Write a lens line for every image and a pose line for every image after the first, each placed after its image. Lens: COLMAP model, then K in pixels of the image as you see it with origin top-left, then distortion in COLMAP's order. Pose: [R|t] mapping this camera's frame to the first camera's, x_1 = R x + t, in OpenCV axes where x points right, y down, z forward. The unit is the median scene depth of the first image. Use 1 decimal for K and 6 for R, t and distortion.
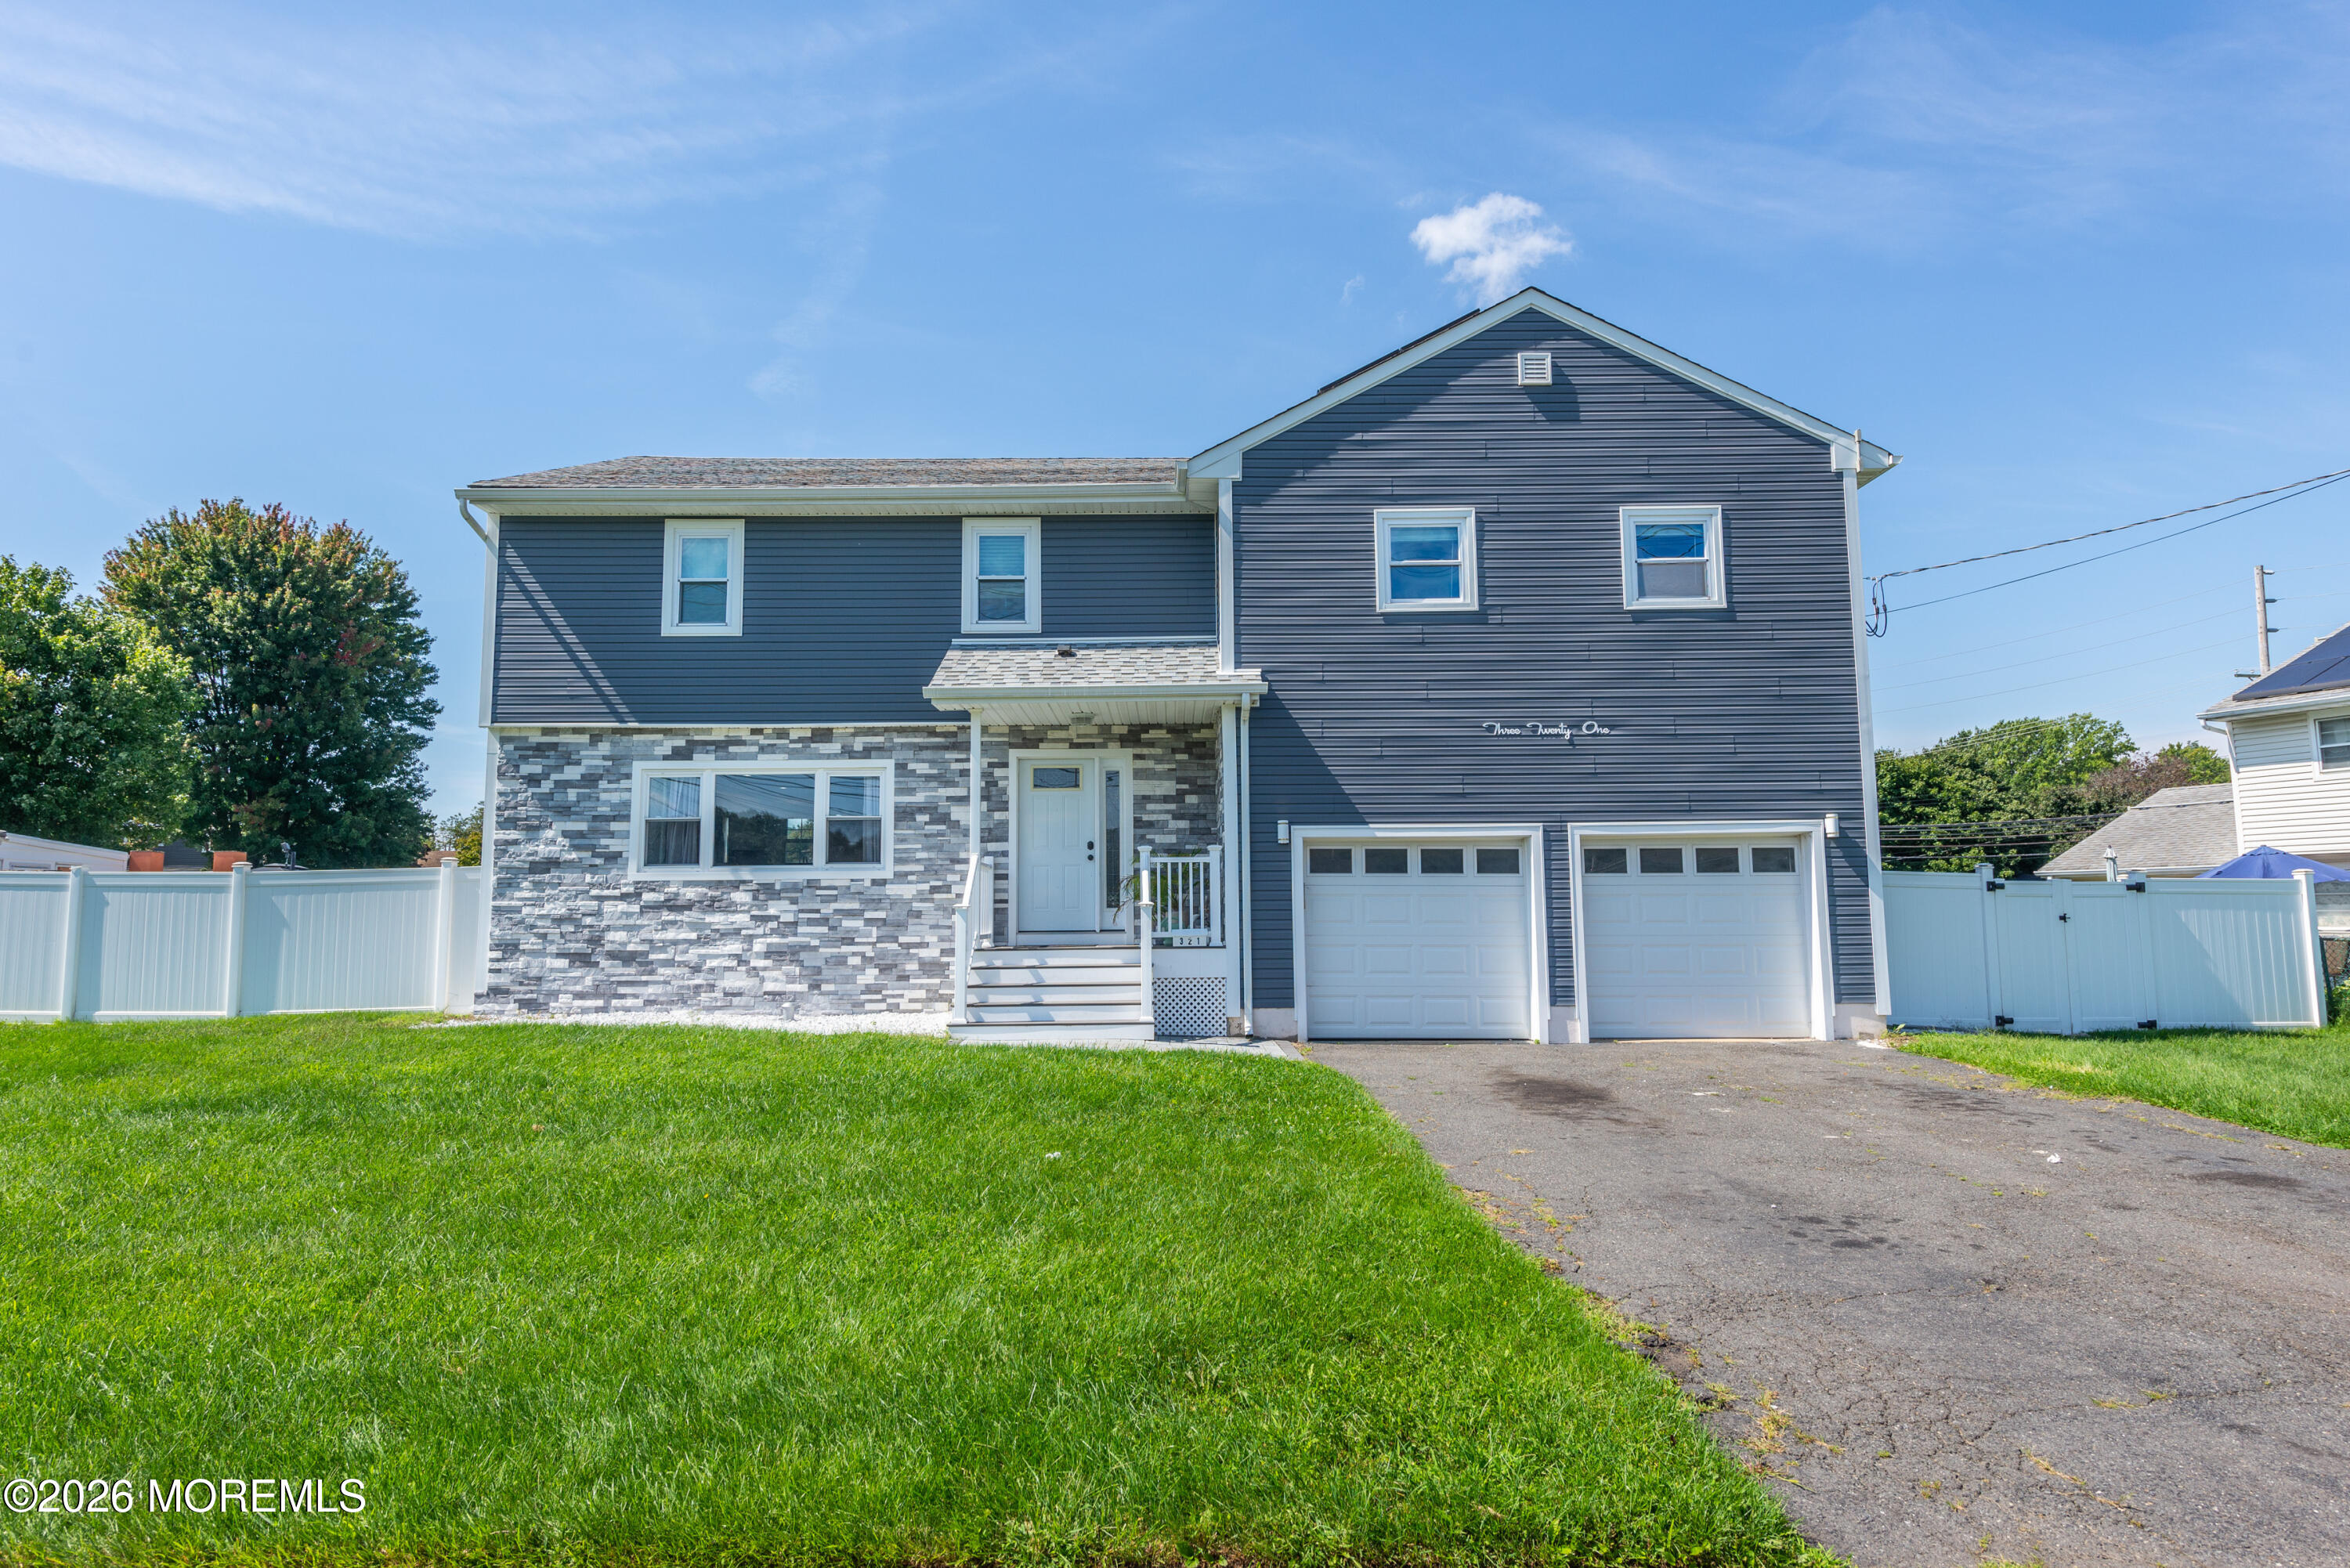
lens RADIAL K [[1377.0, 0, 1163.2], [0, 1377.0, 774.5], [0, 0, 1]] dist [0.013968, -0.001687]
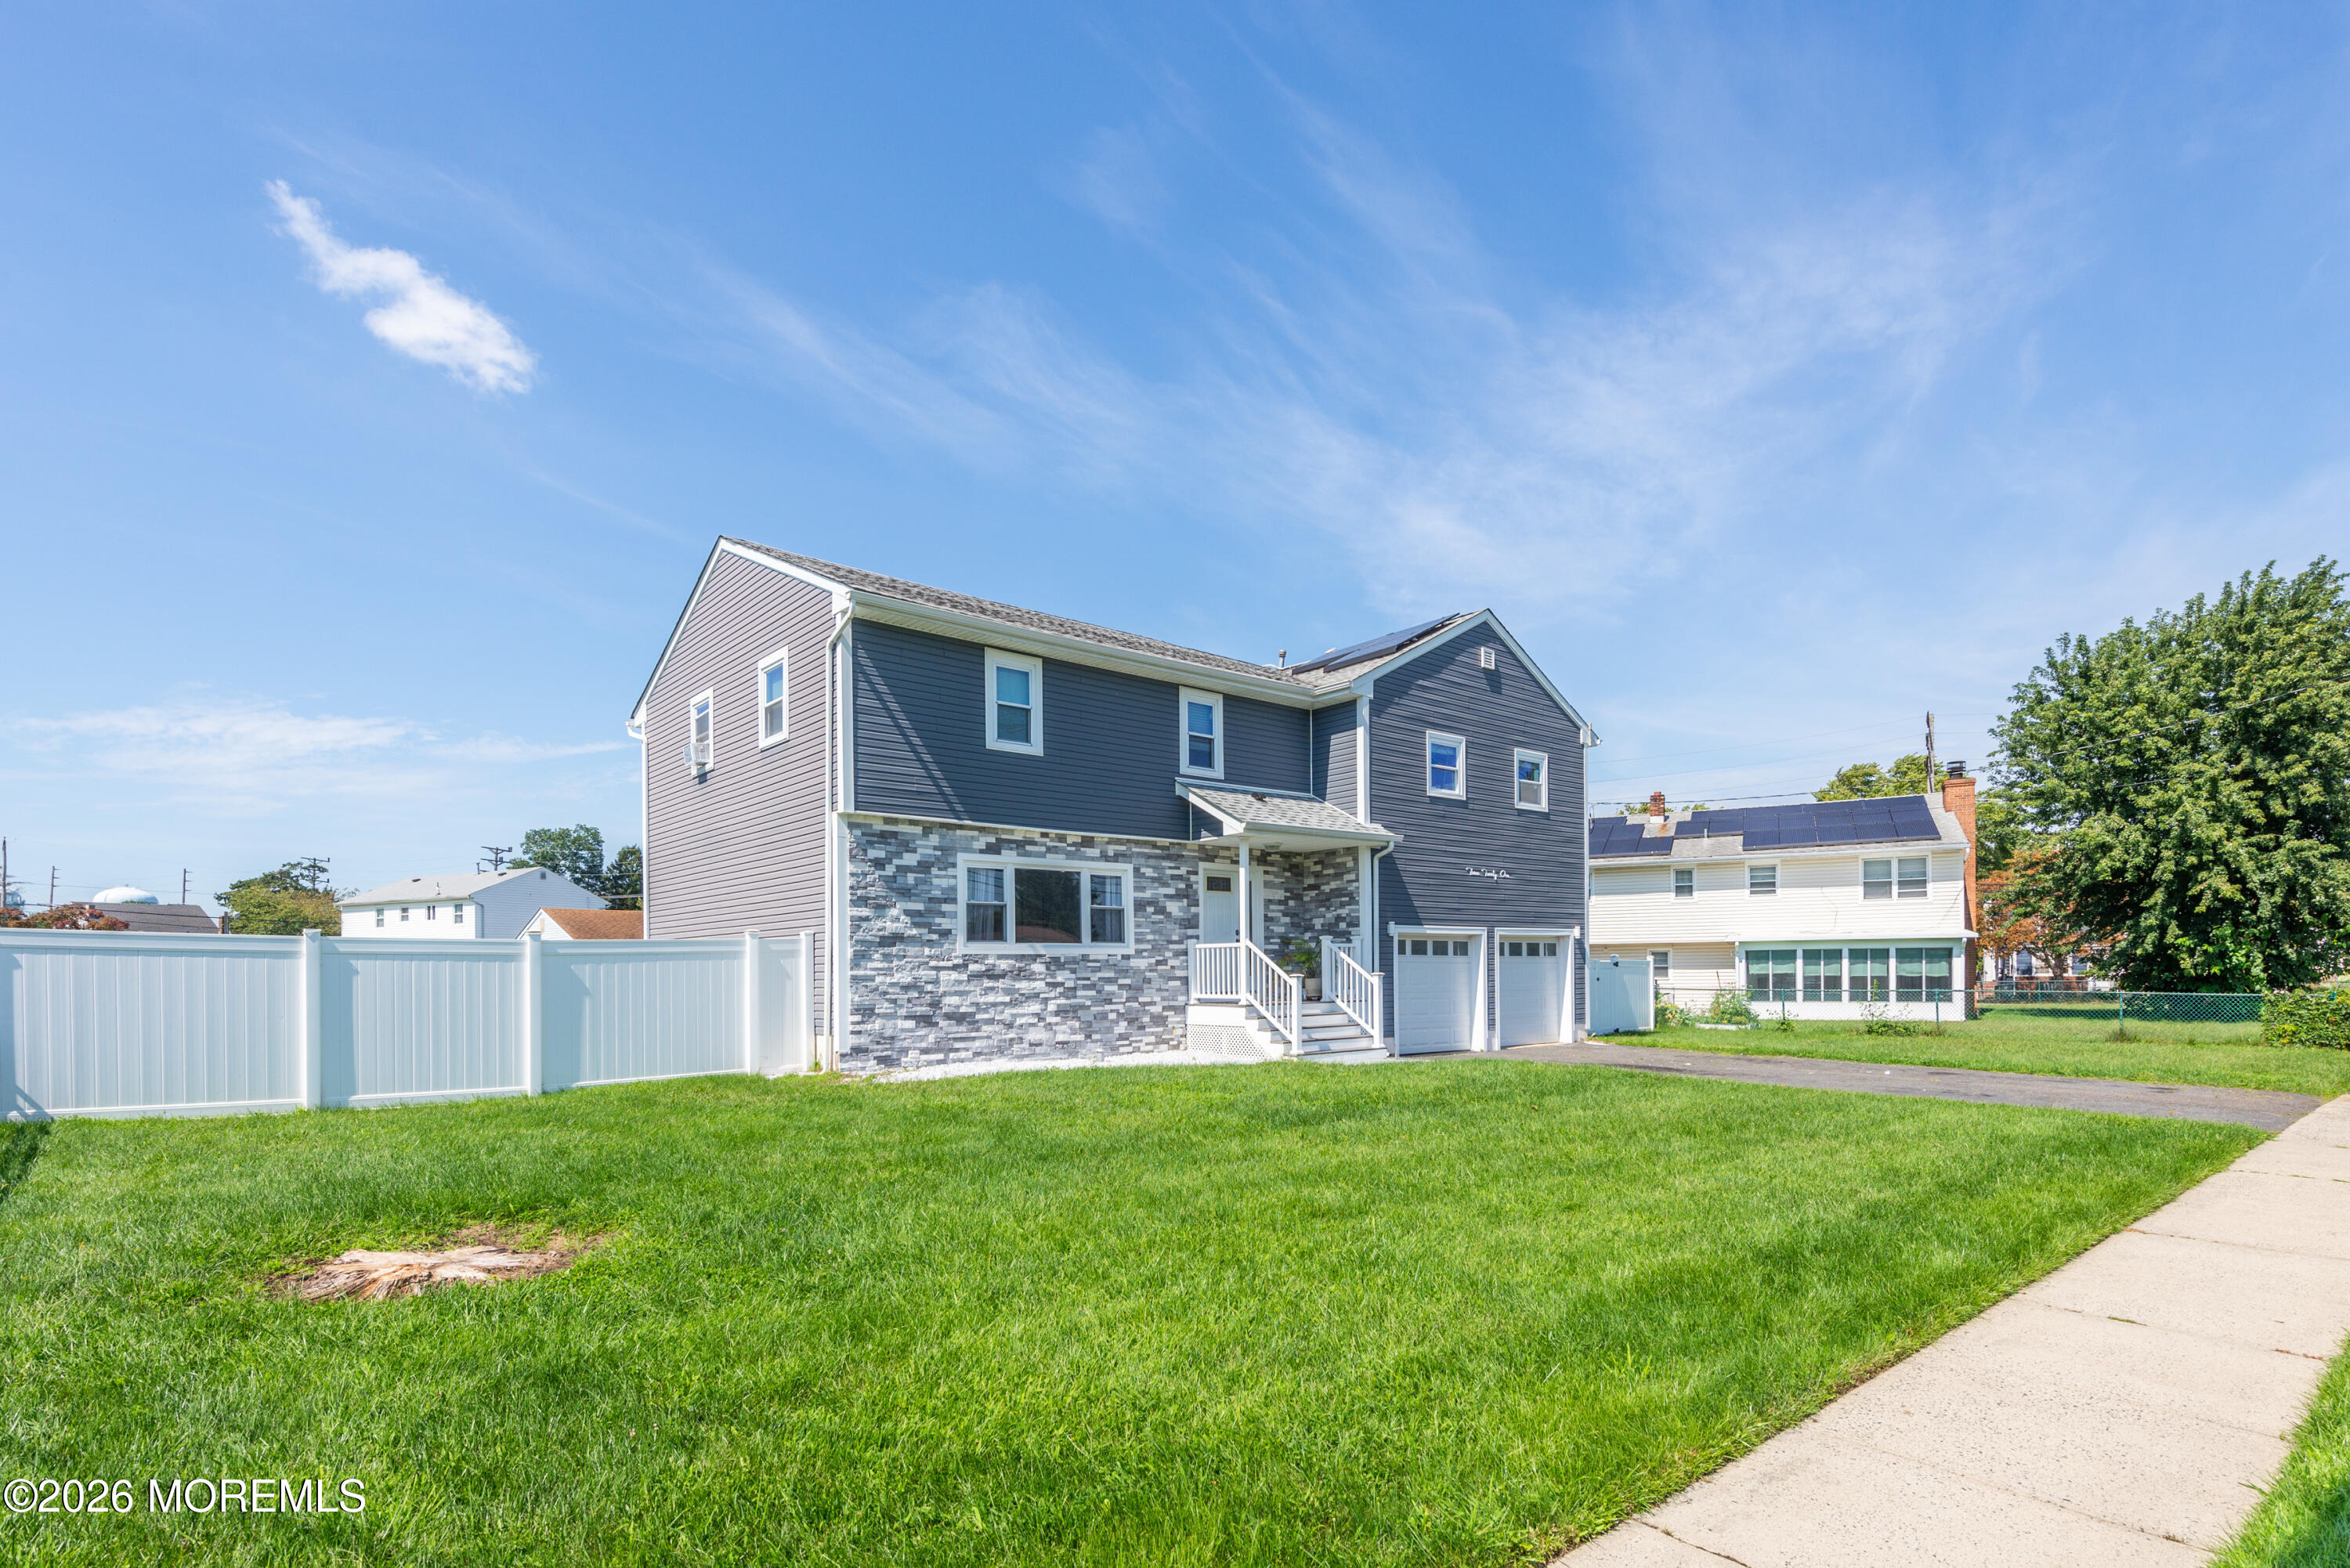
lens RADIAL K [[1136.9, 0, 1181.0], [0, 1136.9, 973.2], [0, 0, 1]] dist [-0.004780, 0.000101]
pose [[0.767378, -0.001484, 0.641193, -0.865924], [-0.063903, 0.994842, 0.078781, 0.004221], [-0.638003, -0.101429, 0.763325, 0.129544]]
